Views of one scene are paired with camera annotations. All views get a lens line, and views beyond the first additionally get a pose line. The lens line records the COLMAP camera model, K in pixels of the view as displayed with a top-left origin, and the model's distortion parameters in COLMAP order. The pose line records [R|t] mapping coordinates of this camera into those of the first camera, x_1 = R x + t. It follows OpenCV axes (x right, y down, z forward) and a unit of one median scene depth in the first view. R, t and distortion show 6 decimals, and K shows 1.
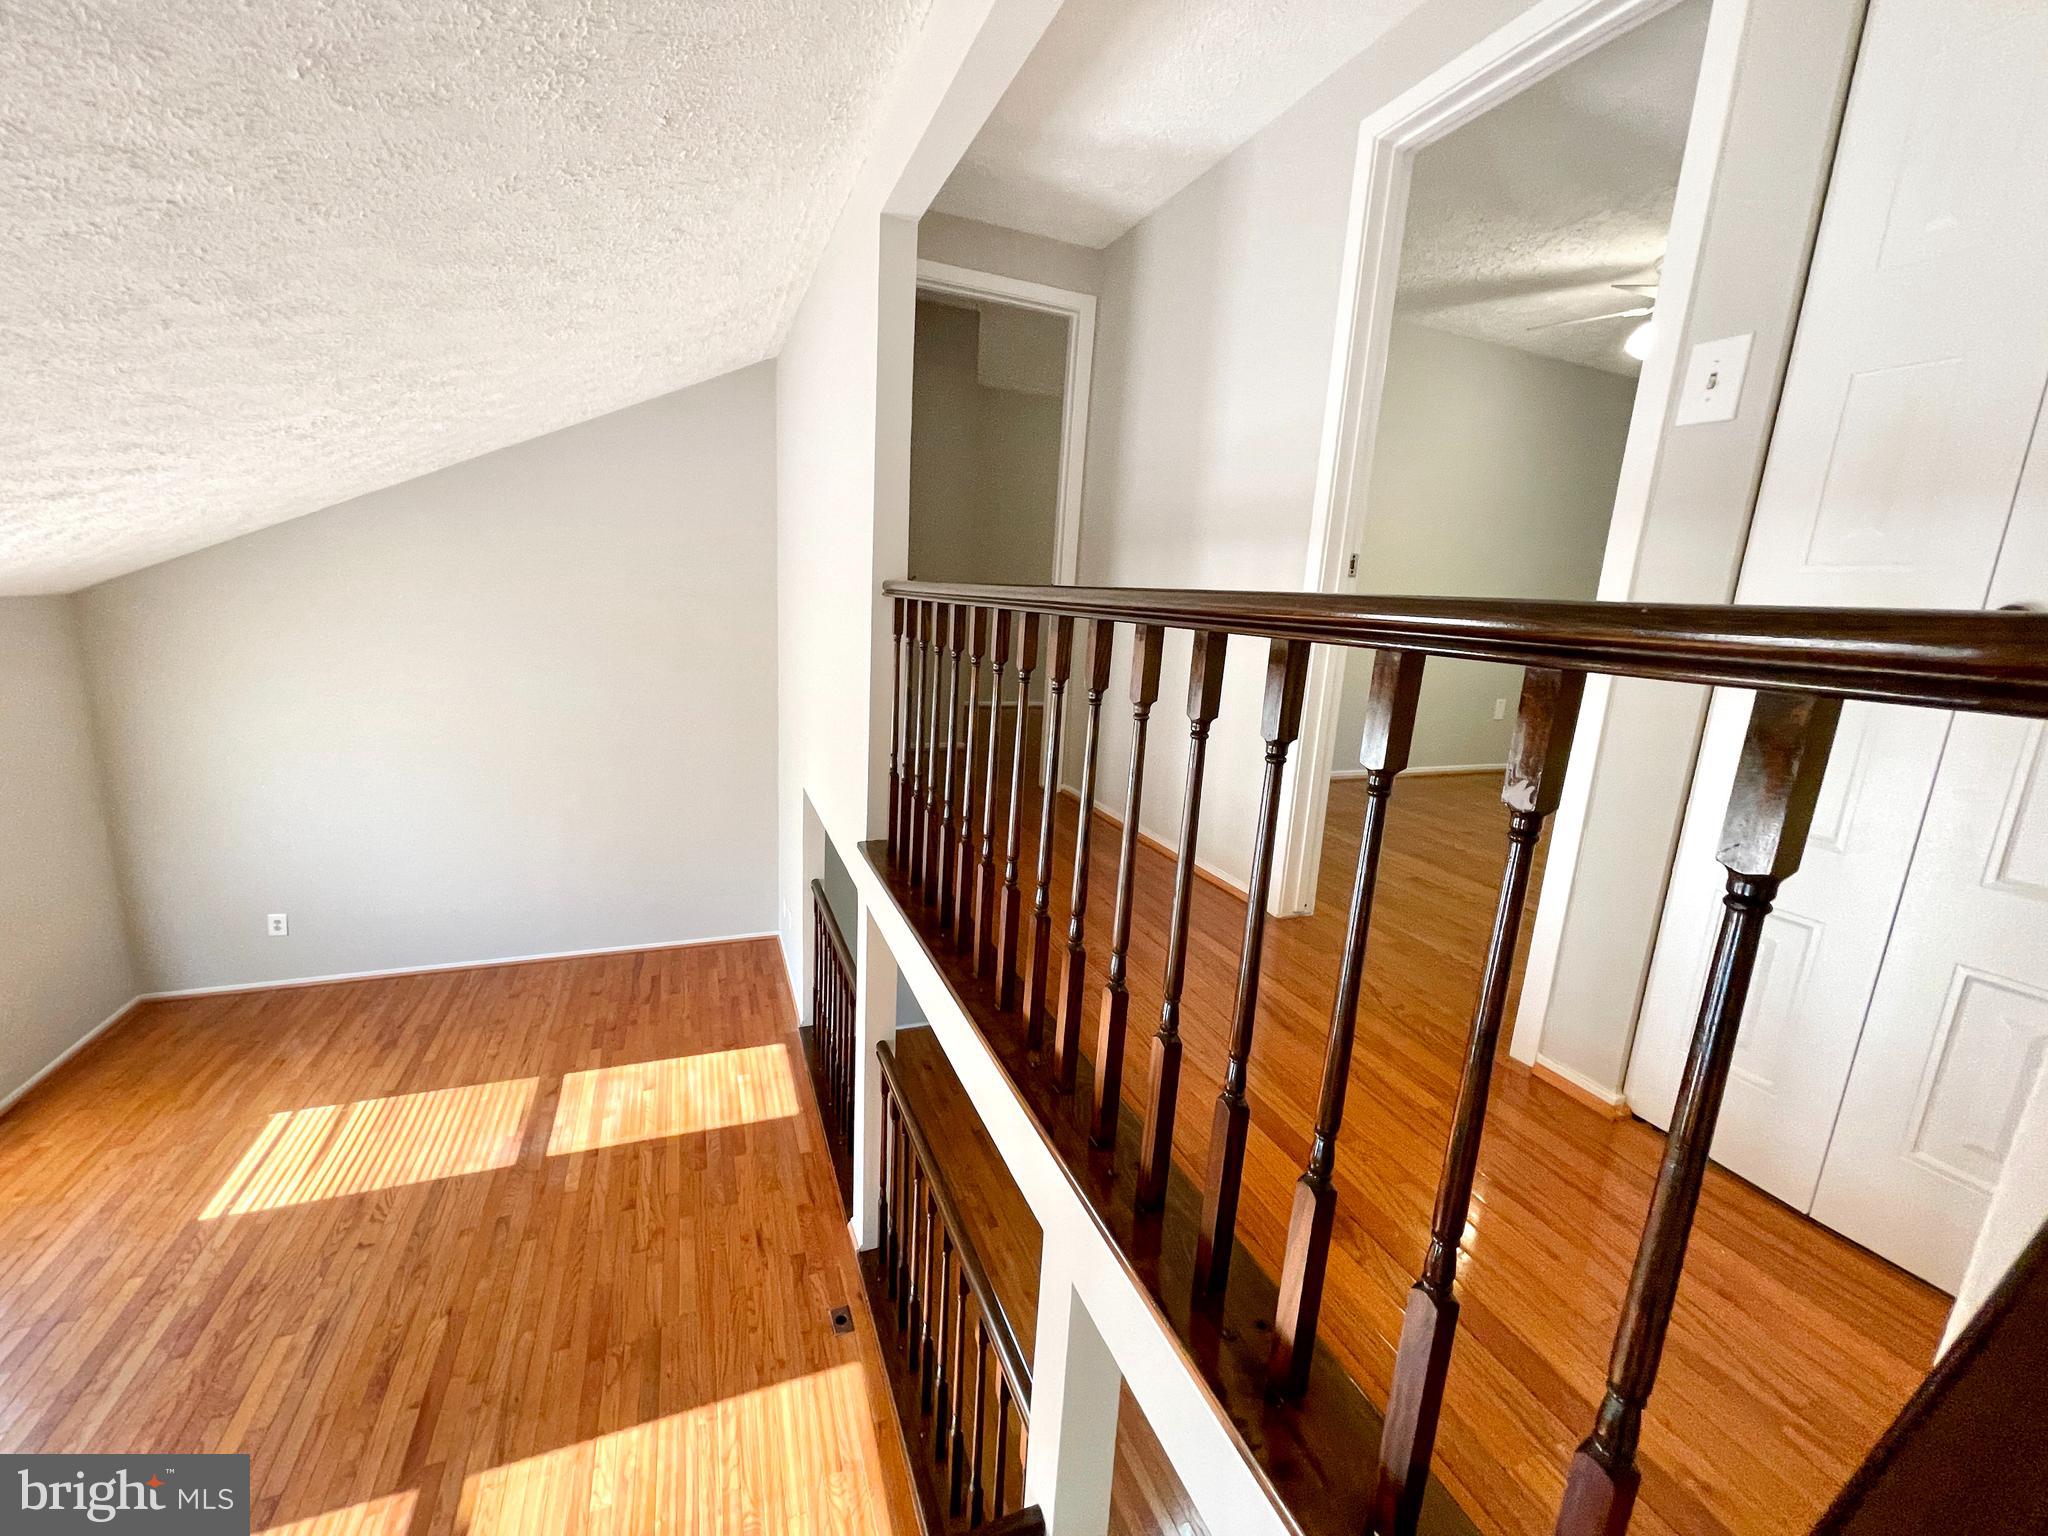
lens RADIAL K [[823.0, 0, 1028.4], [0, 823.0, 767.4], [0, 0, 1]] dist [0.000689, -0.001090]
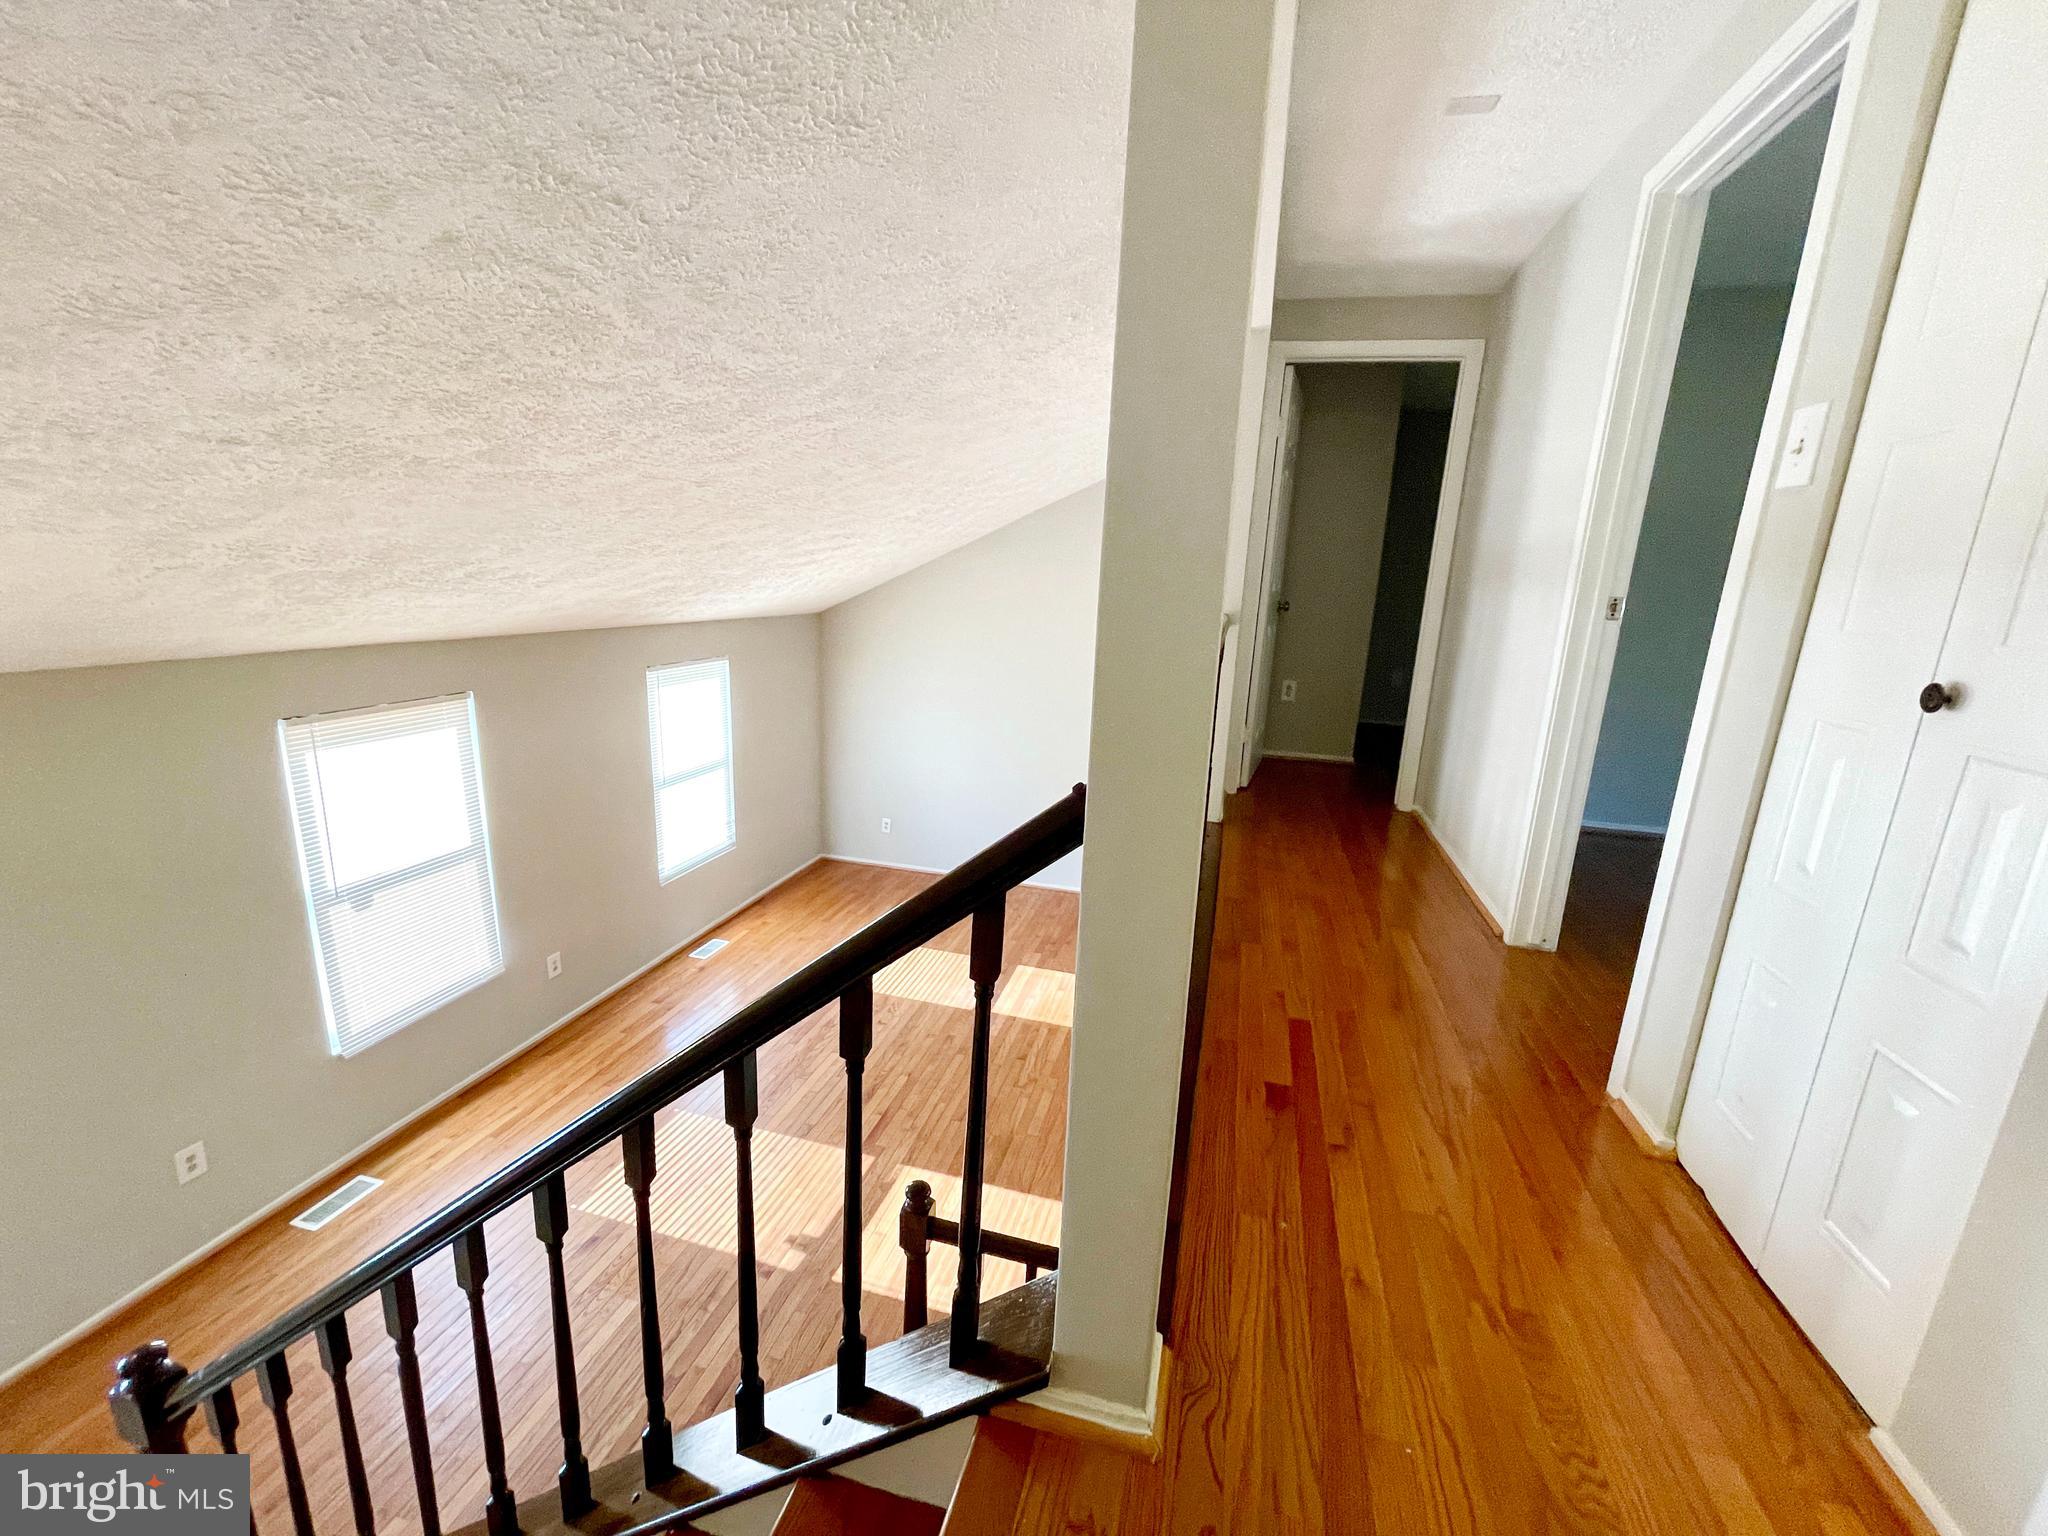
lens RADIAL K [[820.5, 0, 1038.7], [0, 820.5, 766.7], [0, 0, 1]] dist [-0.007799, 0.002547]
pose [[0.806258, 0.117162, -0.579846, 0.294631], [-0.124236, 0.991867, 0.027669, 0.003814], [0.578372, 0.049729, 0.814256, -0.141846]]
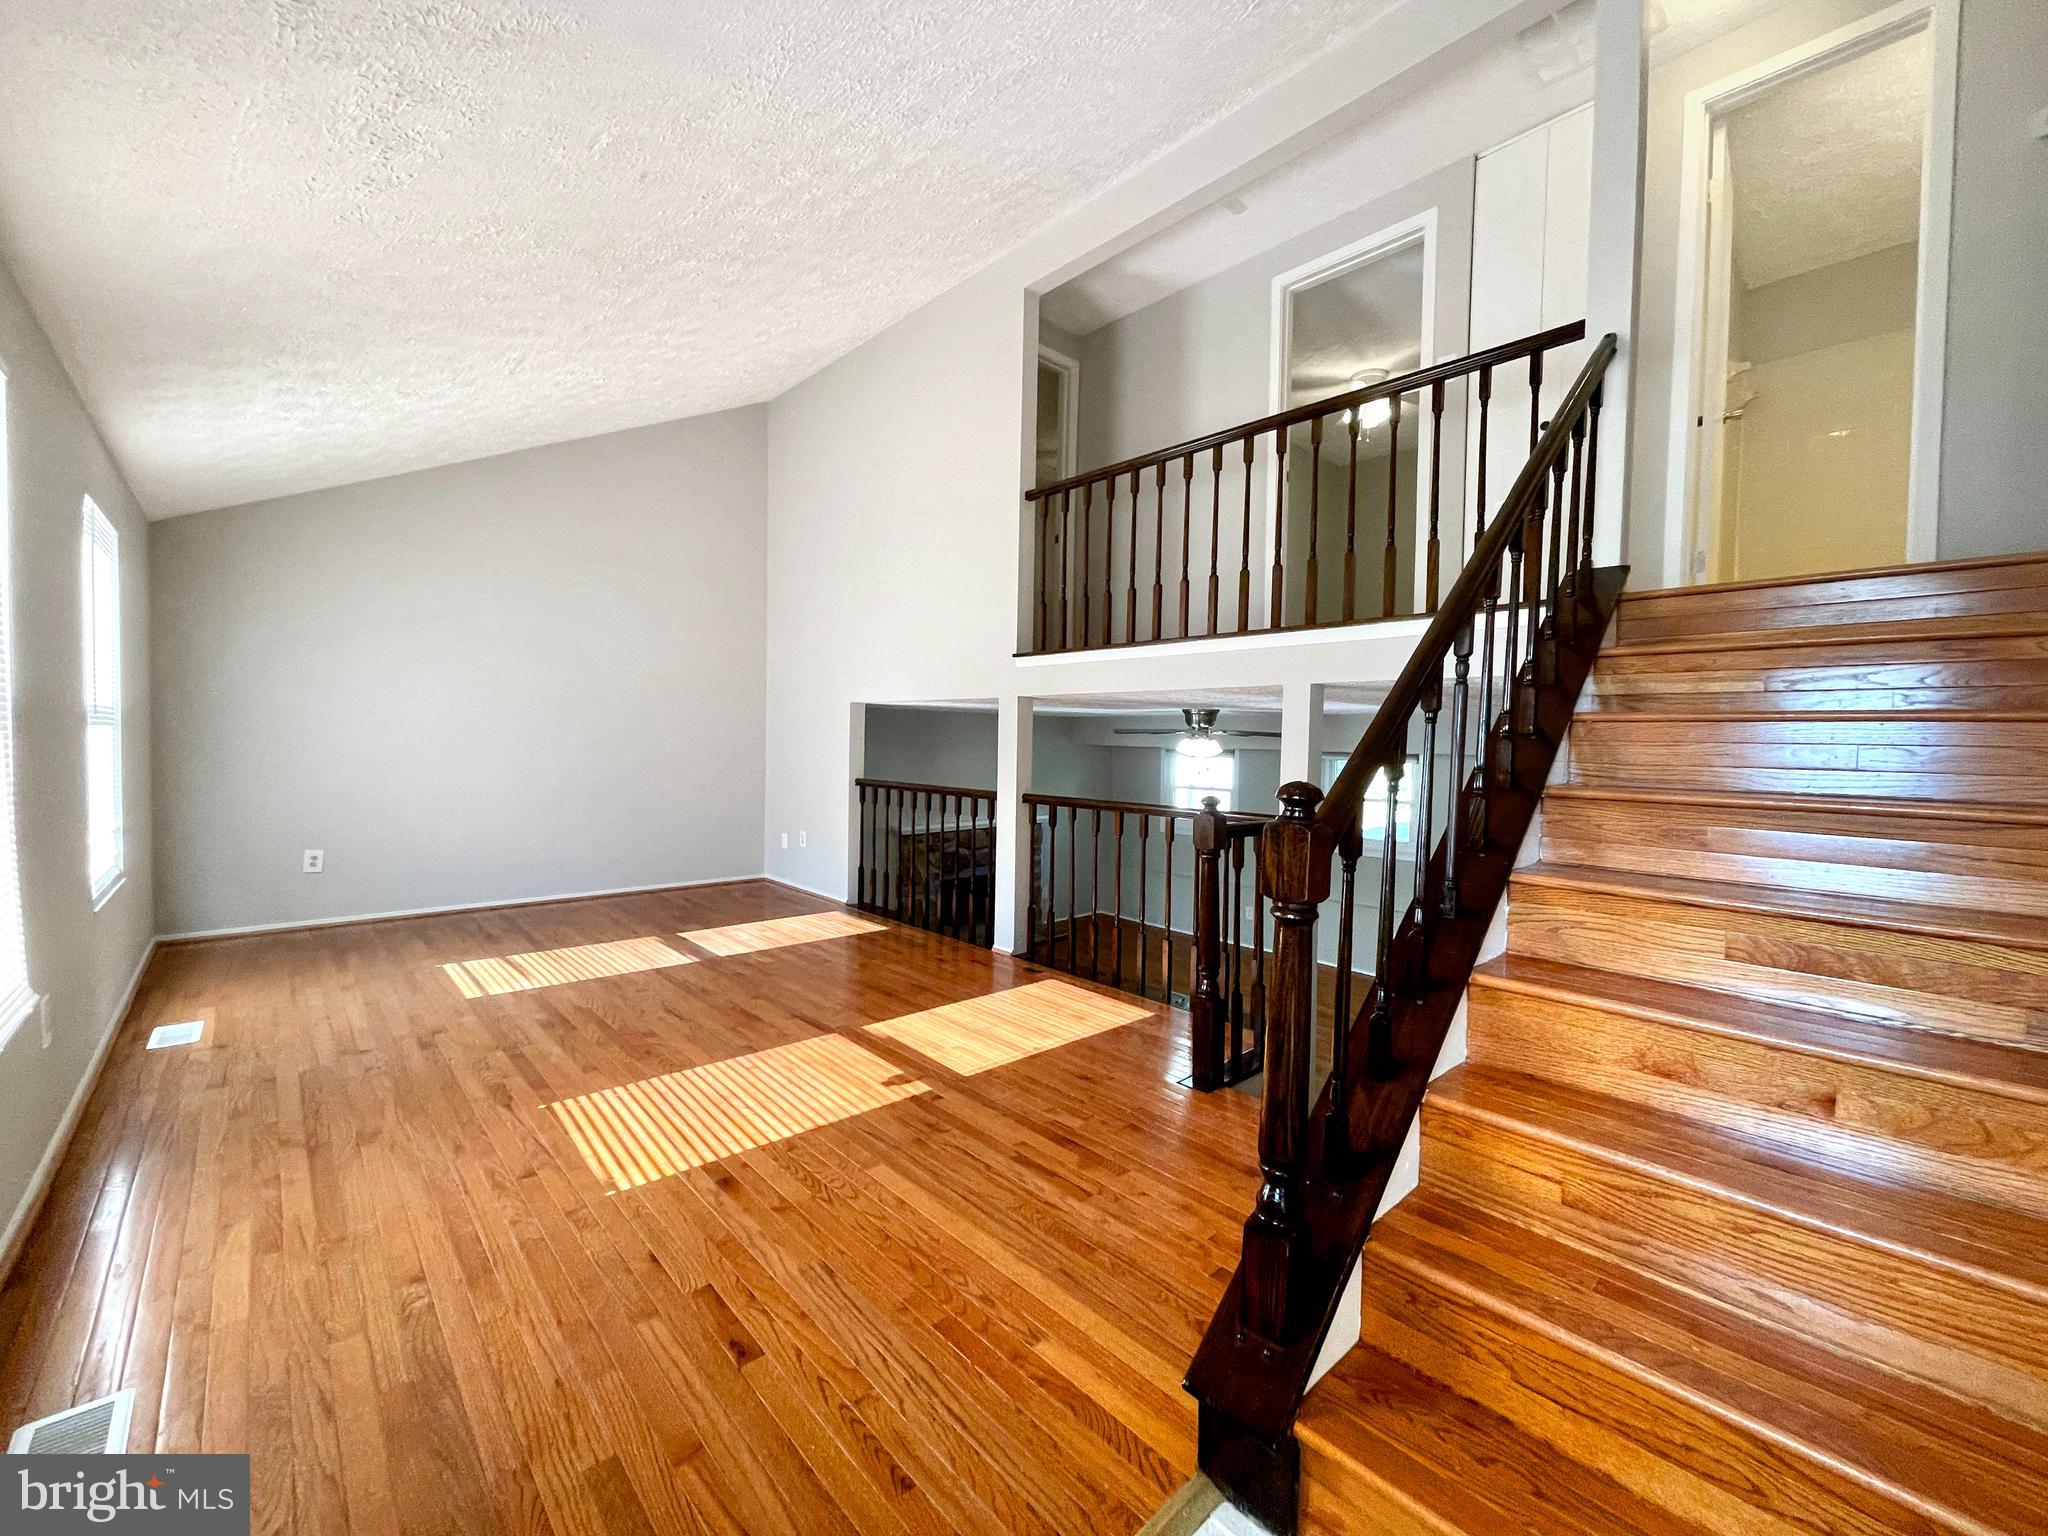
lens RADIAL K [[820.5, 0, 1038.7], [0, 820.5, 766.7], [0, 0, 1]] dist [-0.007799, 0.002547]
pose [[0.931034, -0.053800, 0.360945, -0.652229], [0.111554, 0.983687, -0.141125, 0.471016], [-0.347464, 0.171657, 0.921847, -0.372800]]
